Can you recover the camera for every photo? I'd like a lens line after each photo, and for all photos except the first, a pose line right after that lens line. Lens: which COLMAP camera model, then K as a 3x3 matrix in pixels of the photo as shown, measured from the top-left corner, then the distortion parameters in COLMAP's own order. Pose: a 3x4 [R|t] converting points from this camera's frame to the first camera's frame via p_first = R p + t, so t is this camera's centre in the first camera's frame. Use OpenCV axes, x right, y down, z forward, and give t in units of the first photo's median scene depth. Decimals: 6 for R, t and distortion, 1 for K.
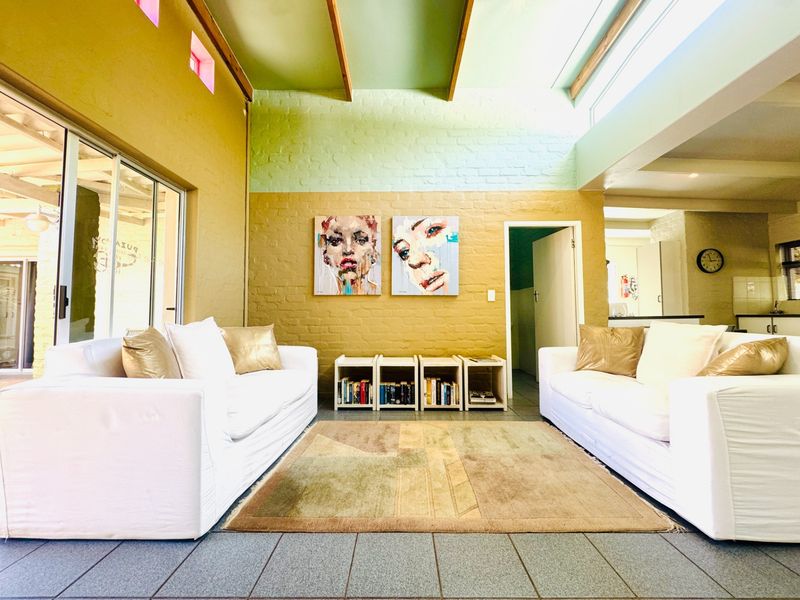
lens RADIAL K [[318.8, 0, 399.0], [0, 318.8, 299.9], [0, 0, 1]] dist [-0.001560, -0.000044]
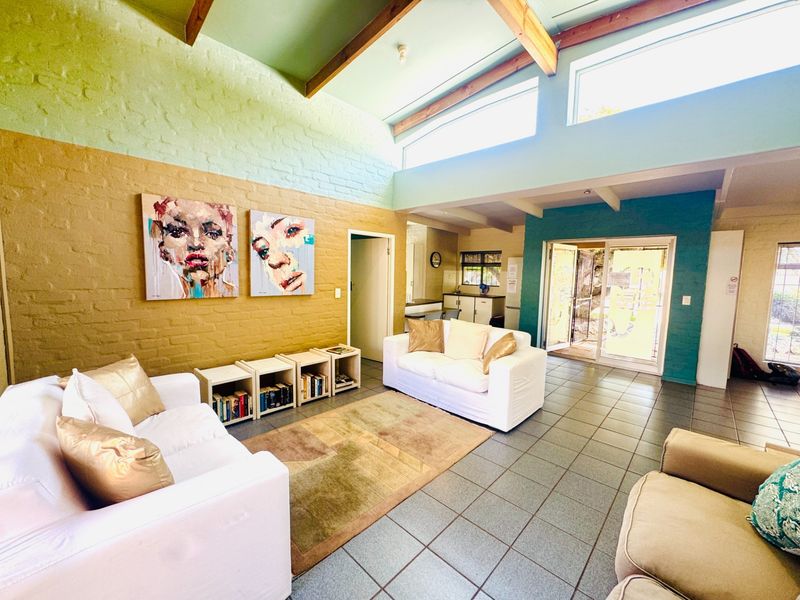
lens RADIAL K [[318.8, 0, 399.0], [0, 318.8, 299.9], [0, 0, 1]] dist [-0.001560, -0.000044]
pose [[0.691879, -0.046555, 0.720511, -0.395600], [-0.059065, 0.990925, 0.120745, -0.143515], [-0.719593, -0.126098, 0.682850, 0.042545]]
